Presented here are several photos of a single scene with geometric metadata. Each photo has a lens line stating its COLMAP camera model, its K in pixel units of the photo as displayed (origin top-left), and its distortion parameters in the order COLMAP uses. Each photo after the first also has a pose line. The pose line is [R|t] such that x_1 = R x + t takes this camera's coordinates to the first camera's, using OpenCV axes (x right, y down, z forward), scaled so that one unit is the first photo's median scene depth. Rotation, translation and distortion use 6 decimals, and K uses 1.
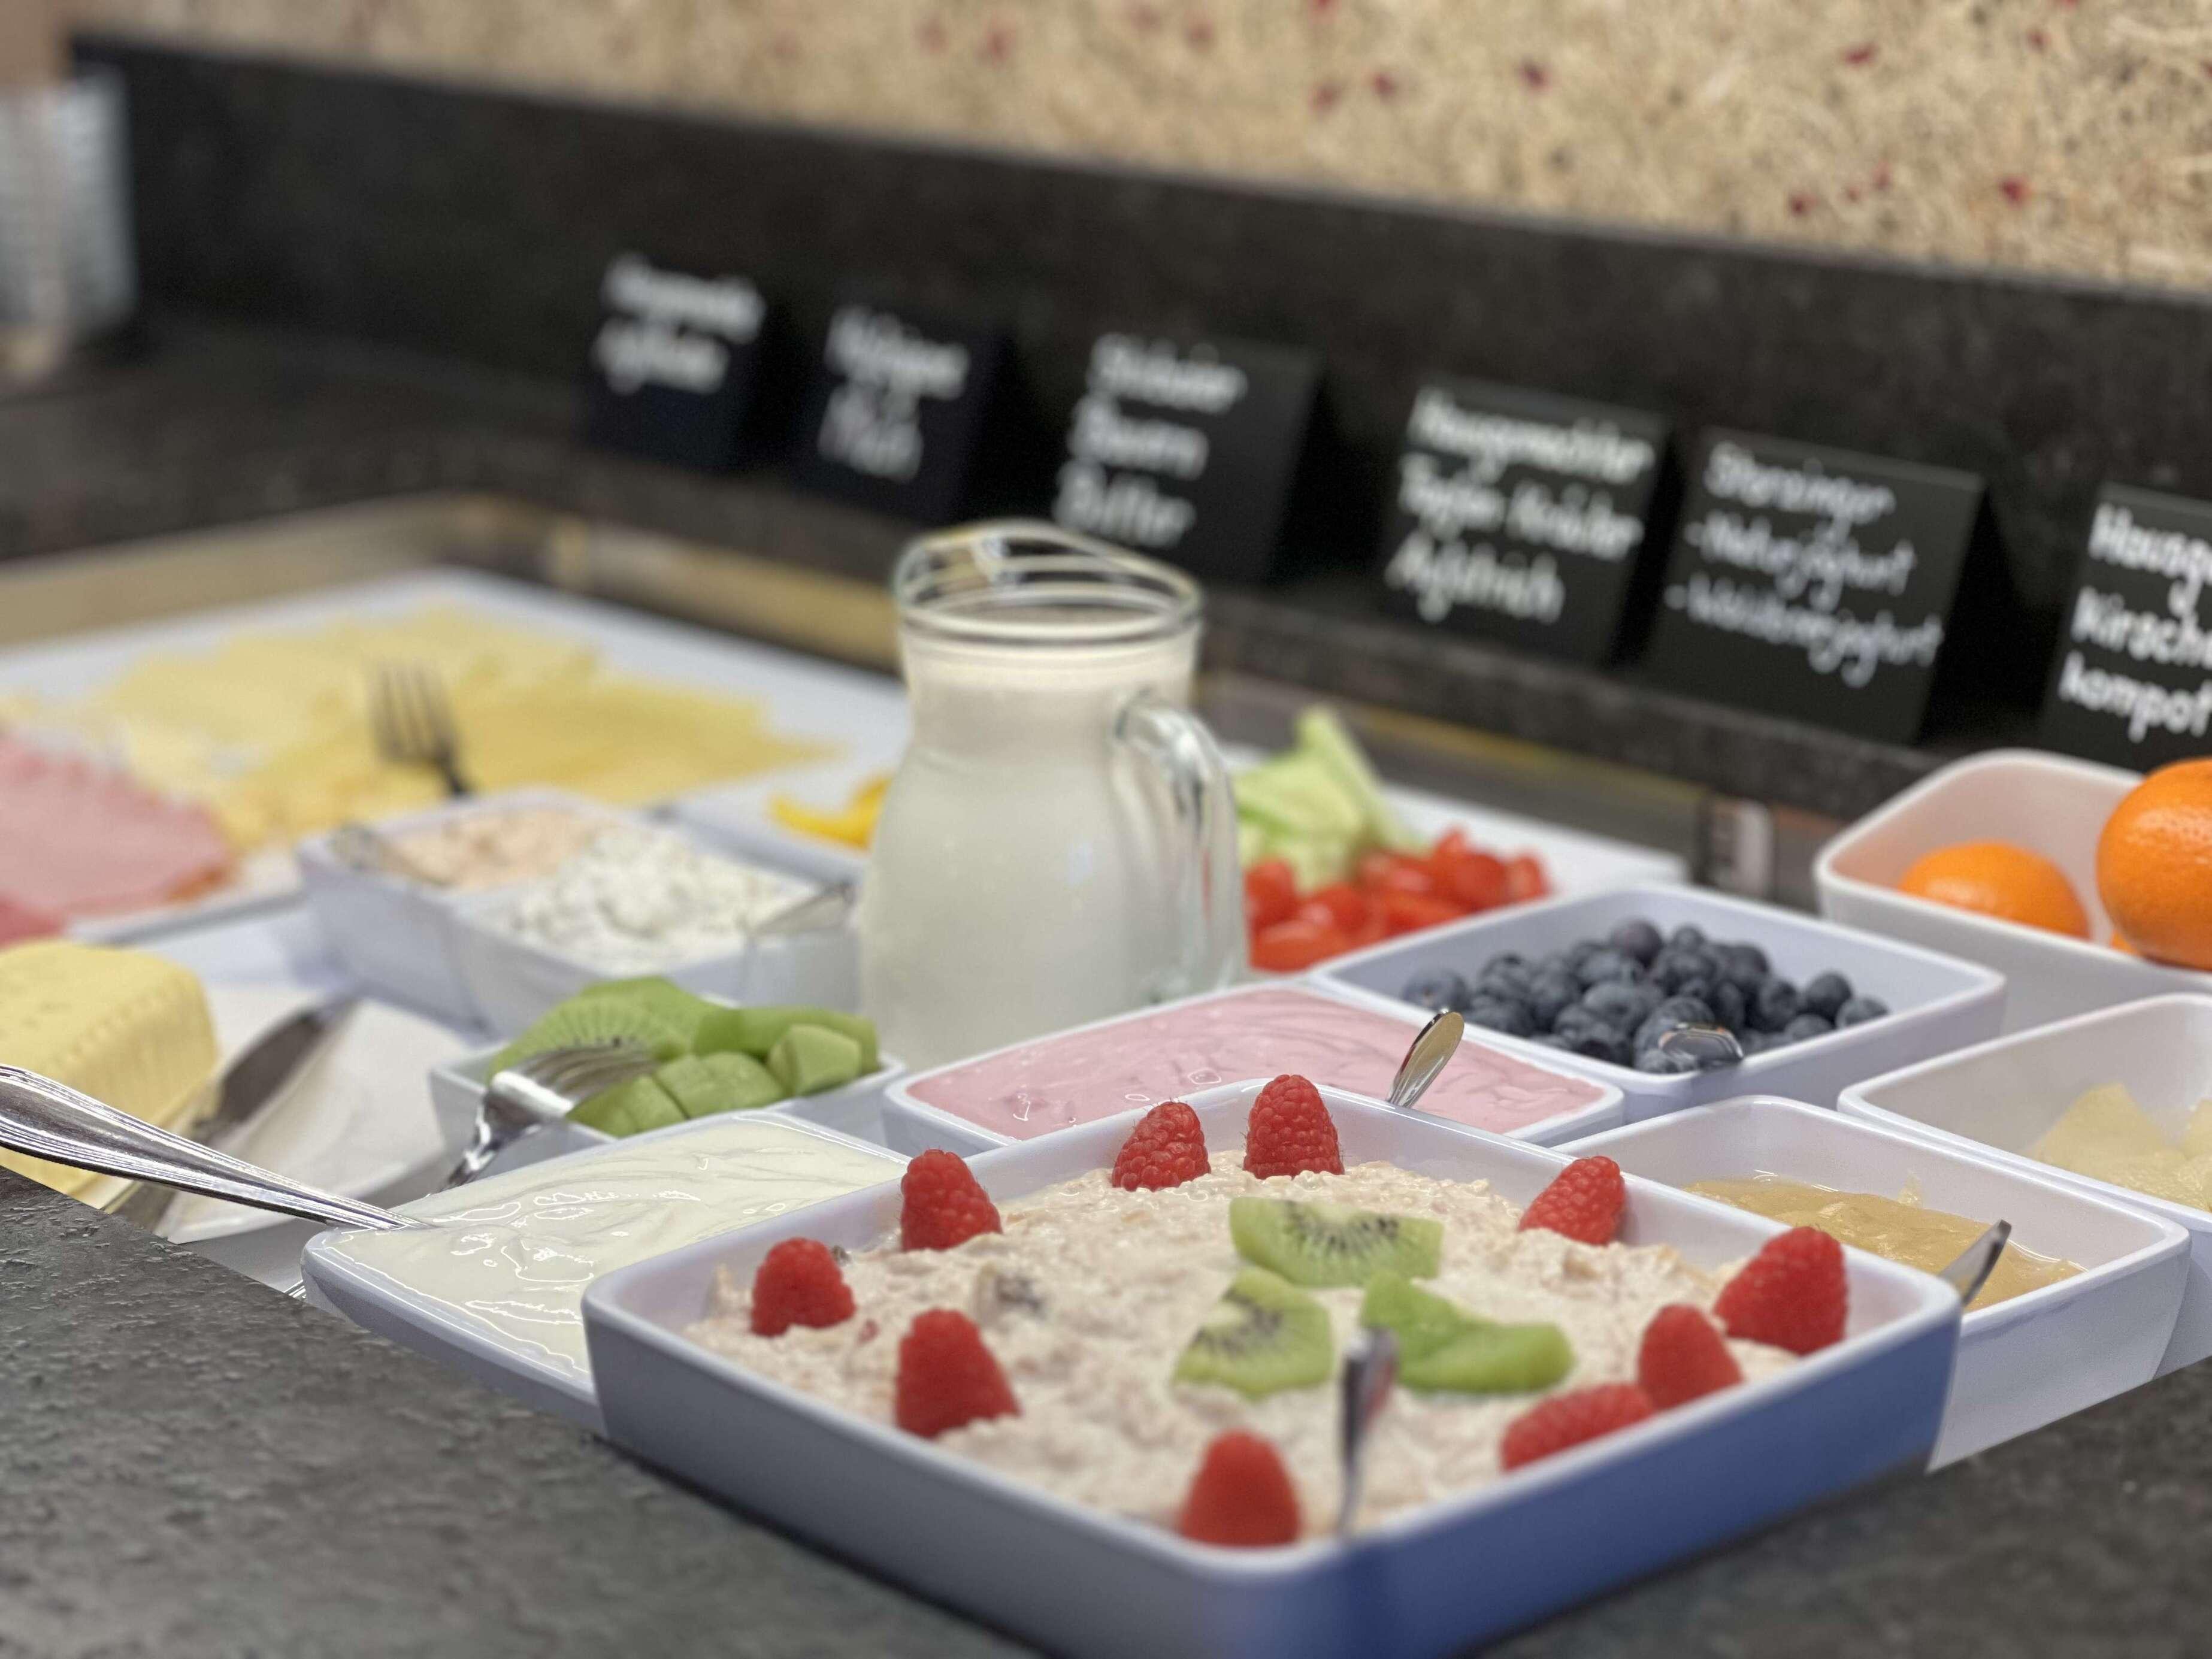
lens RADIAL K [[5059.6, 0, 874.3], [0, 5059.6, 827.8], [0, 0, 1]] dist [-0.087236, 0.958455]
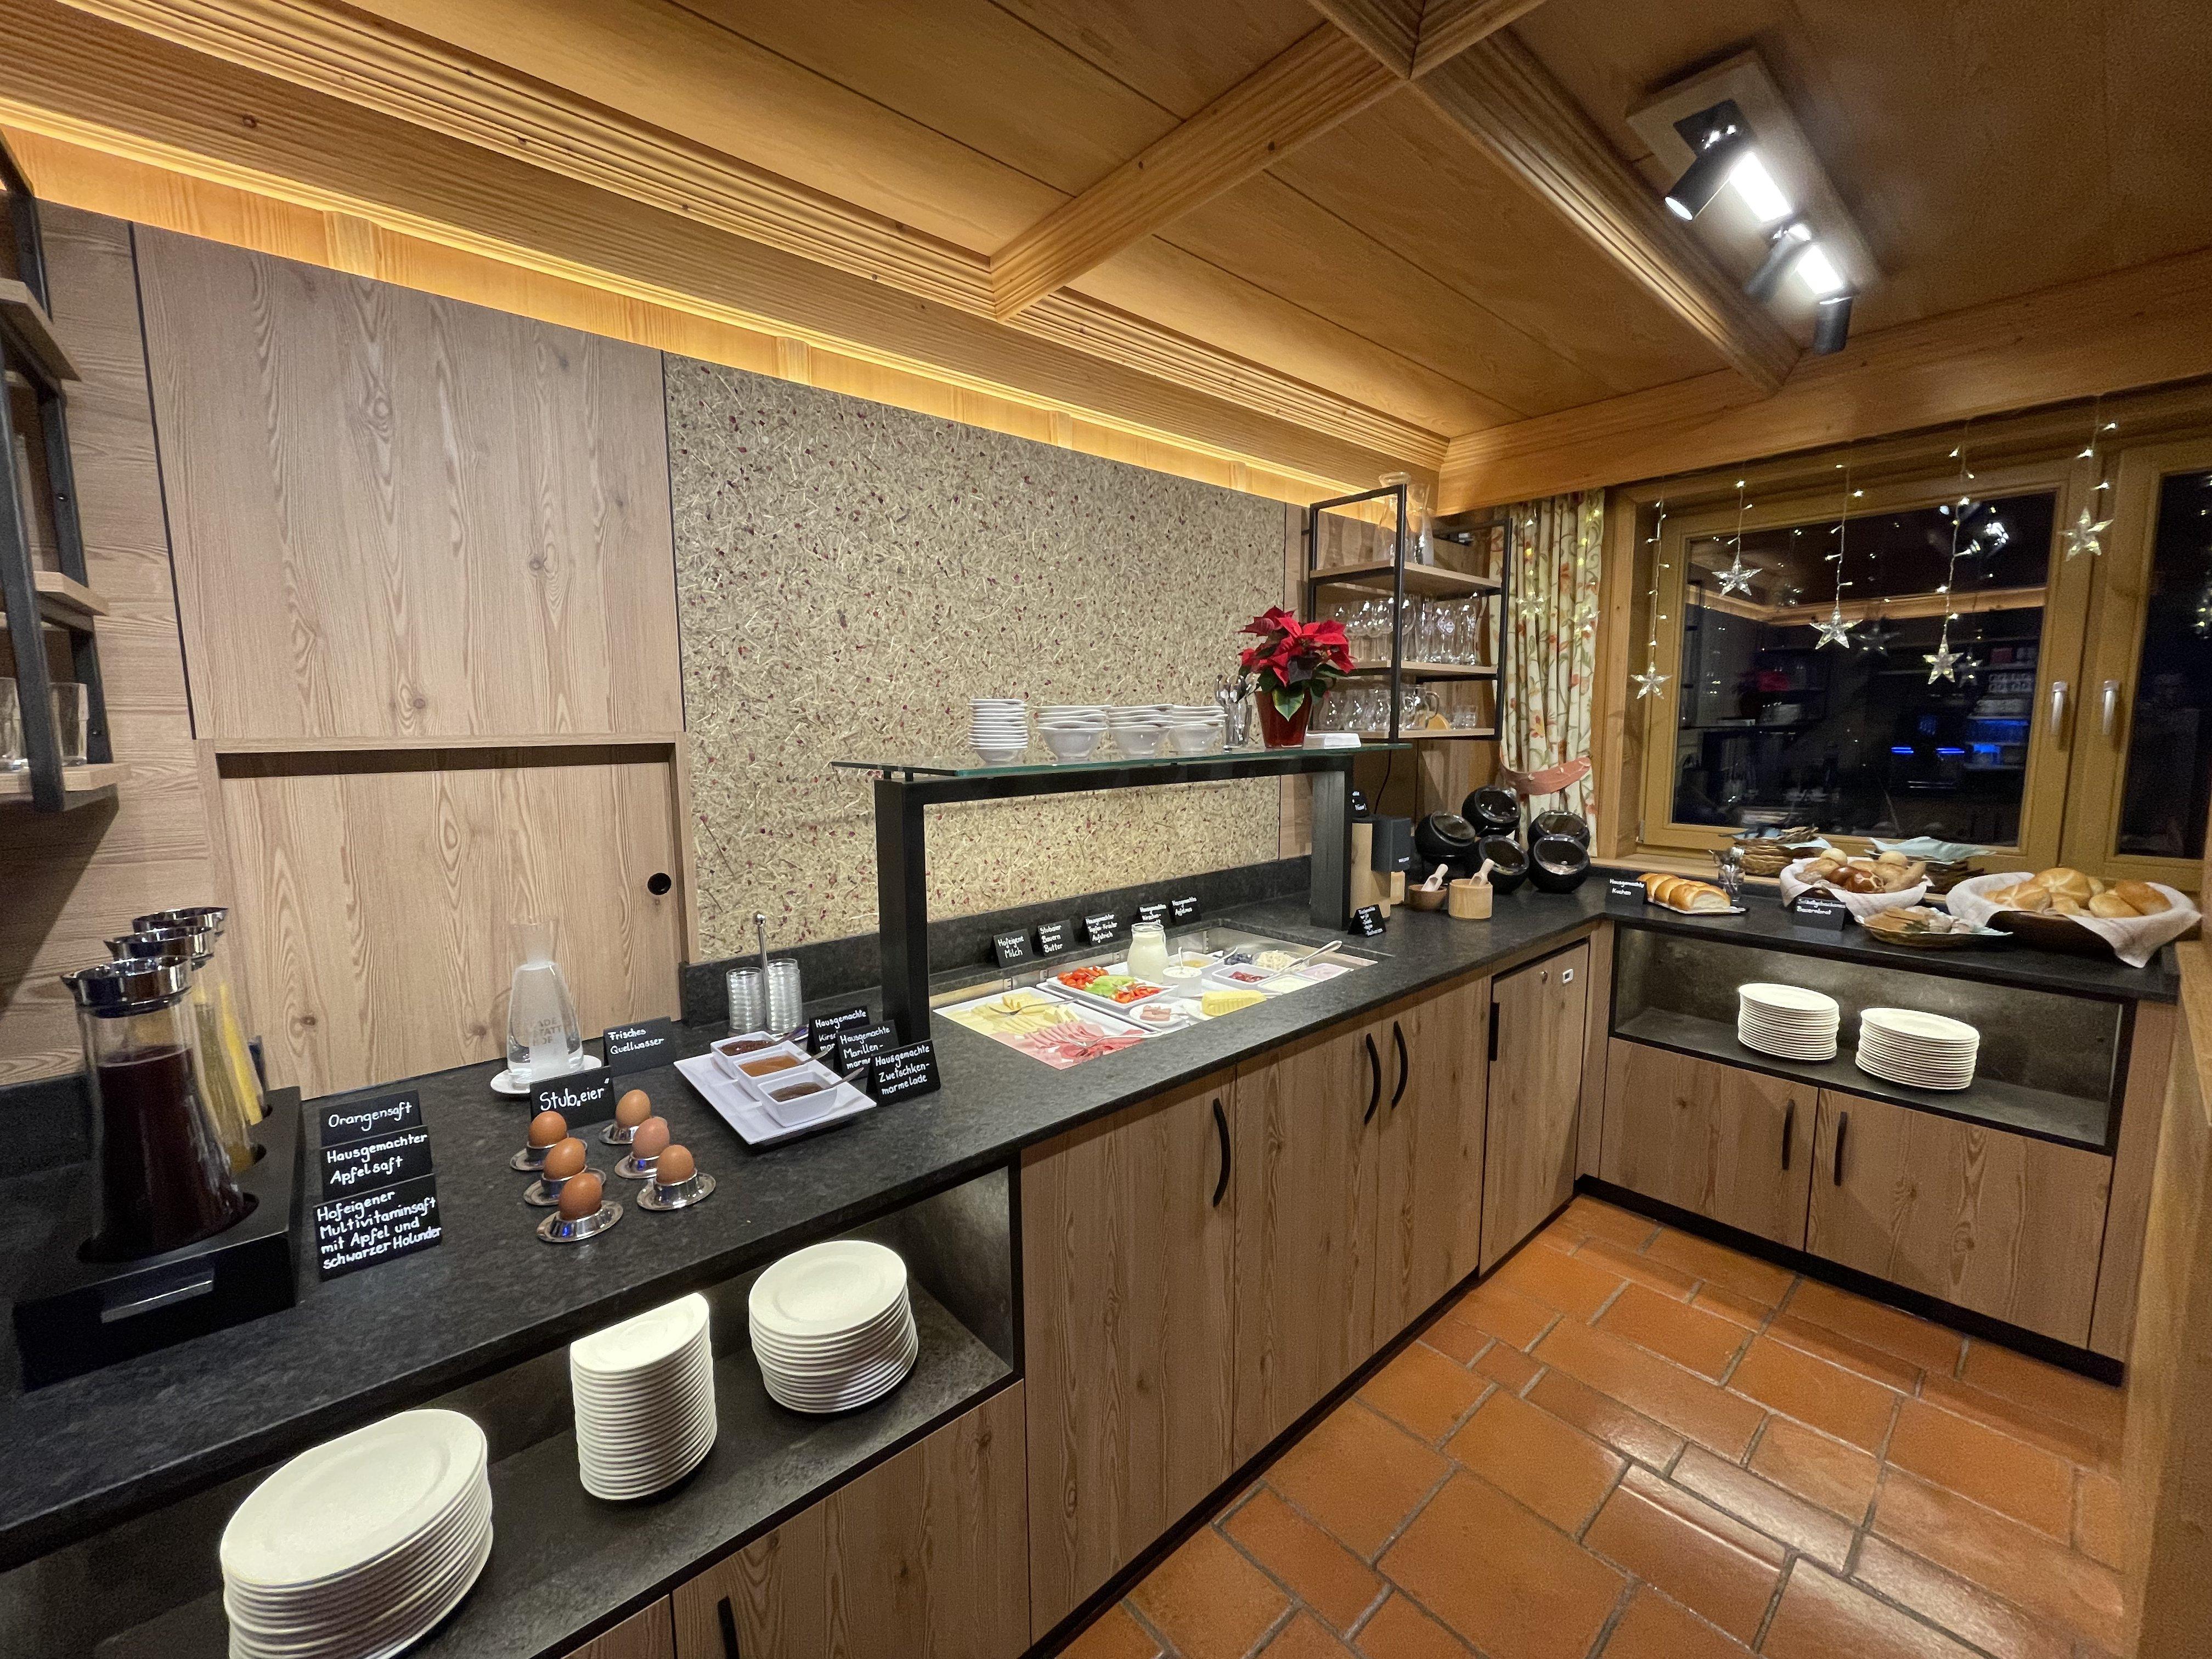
lens RADIAL K [[891.2, 0, 1102.3], [0, 891.2, 828.1], [0, 0, 1]] dist [-0.001591, -0.000358]
pose [[-0.030262, -0.094164, 0.995097, -1.452428], [0.271444, 0.957365, 0.098849, -0.398566], [-0.961978, 0.273104, -0.003411, 1.017242]]
